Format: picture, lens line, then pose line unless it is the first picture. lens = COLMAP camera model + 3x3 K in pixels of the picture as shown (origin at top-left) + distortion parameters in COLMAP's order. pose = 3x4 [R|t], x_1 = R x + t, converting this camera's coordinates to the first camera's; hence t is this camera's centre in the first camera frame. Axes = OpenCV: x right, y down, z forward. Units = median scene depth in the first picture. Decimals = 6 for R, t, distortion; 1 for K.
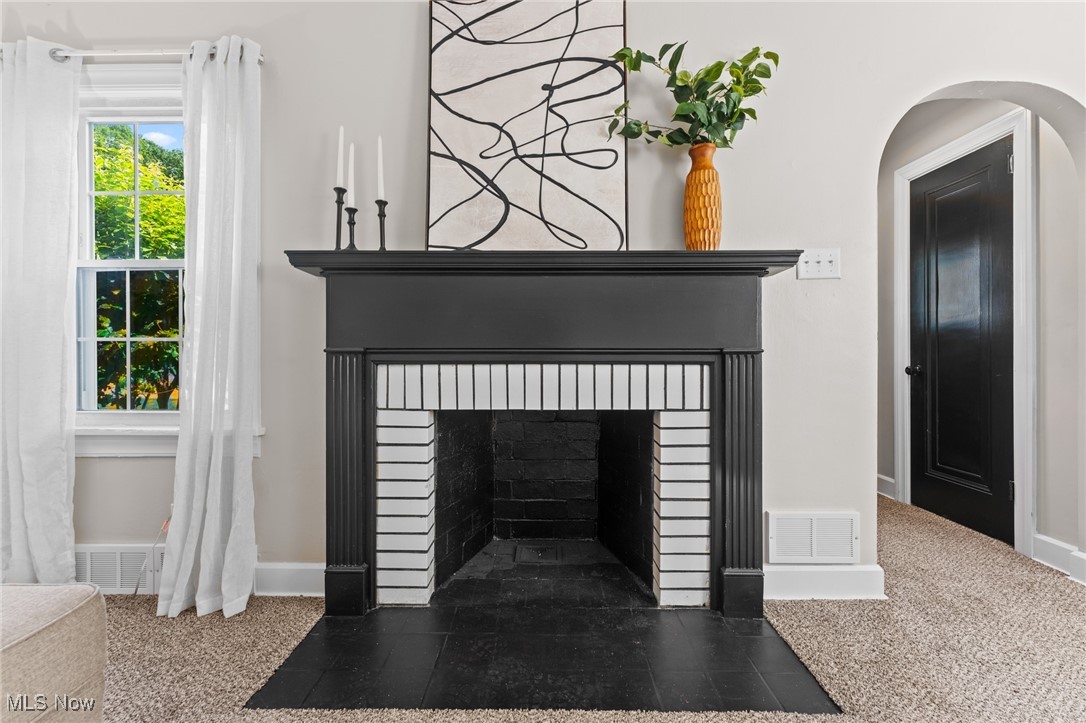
lens RADIAL K [[447.1, 0, 543.0], [0, 447.1, 361.5], [0, 0, 1]] dist [-0.001415, -0.000177]
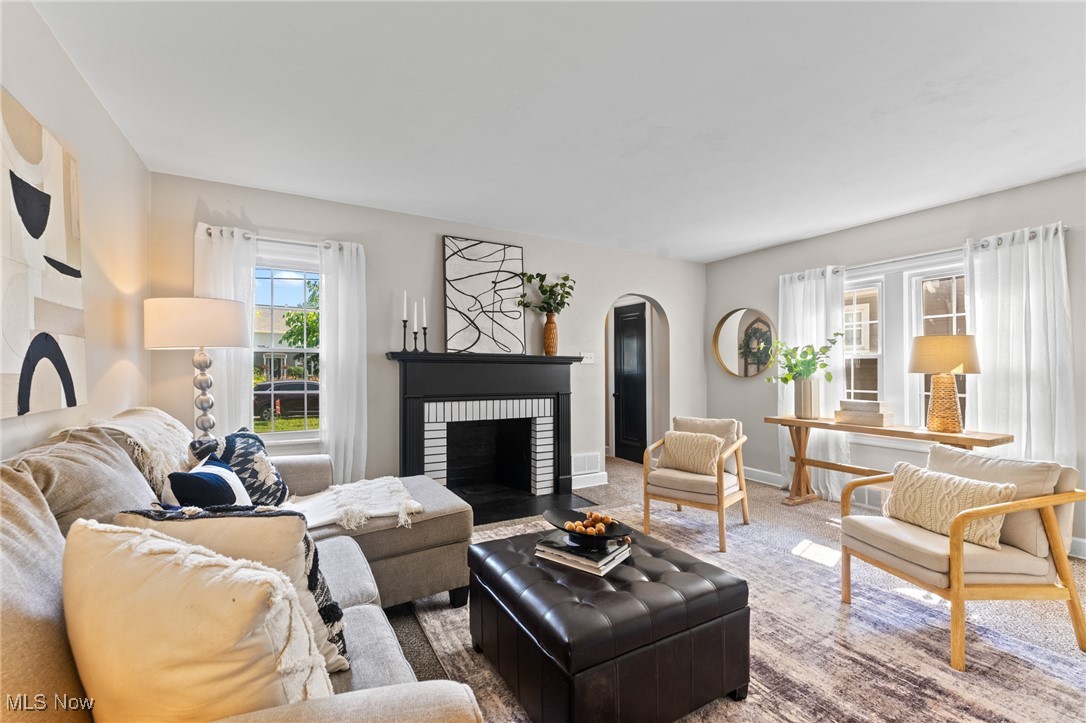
lens RADIAL K [[452.3, 0, 543.0], [0, 452.3, 361.5], [0, 0, 1]] dist [-0.000159, -0.000003]
pose [[0.861919, 0.013619, 0.506864, -0.985051], [-0.000479, 0.999661, -0.026046, -0.135331], [-0.507046, 0.022207, 0.861633, -1.196070]]
